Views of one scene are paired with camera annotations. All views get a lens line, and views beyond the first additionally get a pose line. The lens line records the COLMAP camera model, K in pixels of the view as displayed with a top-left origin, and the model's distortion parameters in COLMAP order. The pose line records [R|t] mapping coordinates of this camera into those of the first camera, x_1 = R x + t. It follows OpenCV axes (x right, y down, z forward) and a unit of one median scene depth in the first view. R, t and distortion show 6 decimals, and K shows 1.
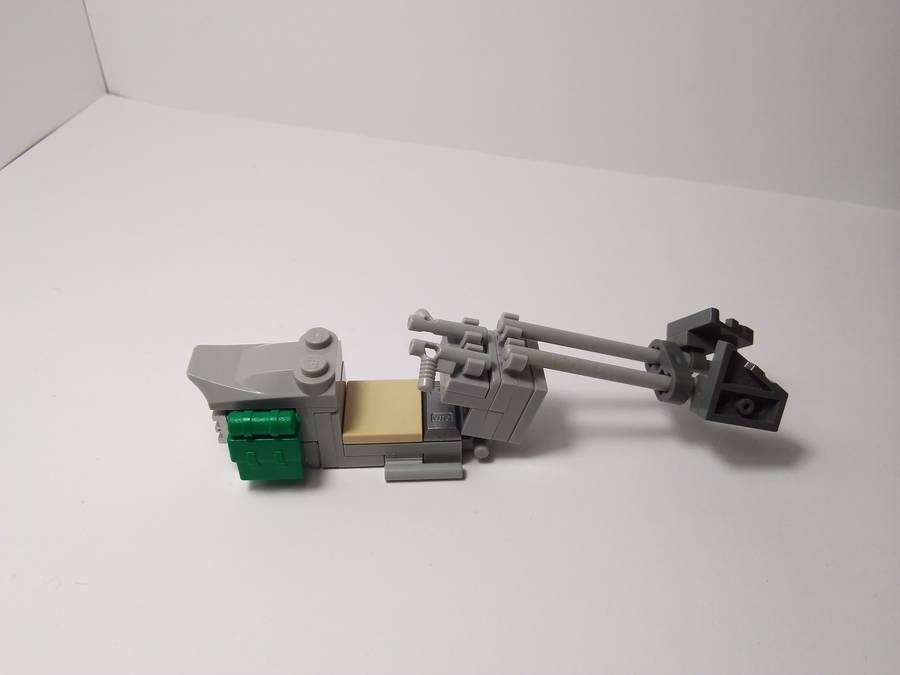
lens RADIAL K [[792.9, 0, 450.0], [0, 792.9, 337.5], [0, 0, 1]] dist [0.051544, -0.011593]
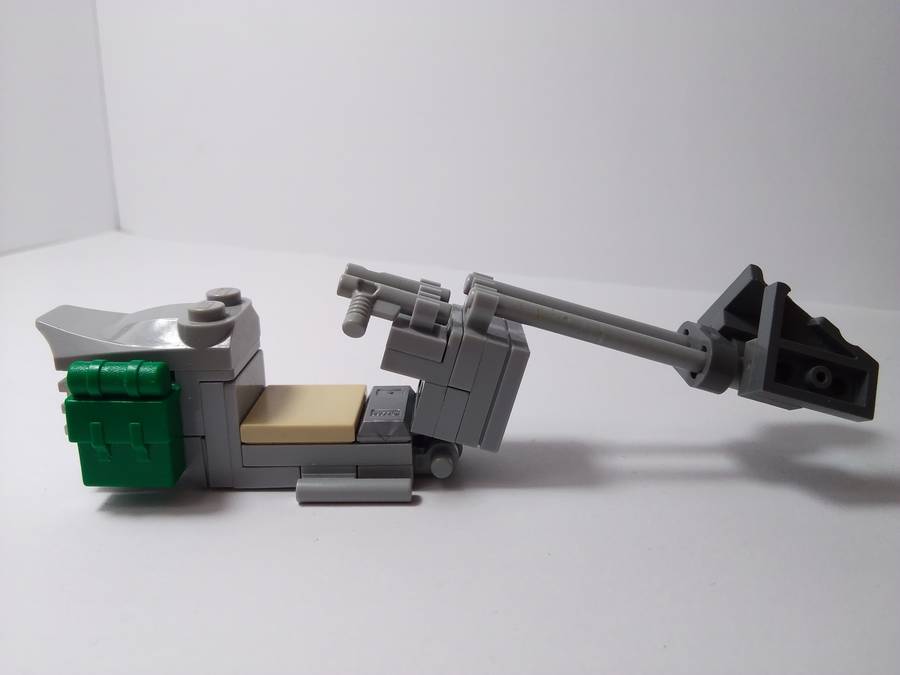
lens RADIAL K [[792.9, 0, 450.0], [0, 792.9, 337.5], [0, 0, 1]] dist [0.051544, -0.011593]
pose [[0.999107, -0.005255, -0.041926, 0.079473], [-0.011938, 0.916703, -0.399392, 0.330046], [0.040532, 0.399536, 0.915821, 0.334170]]
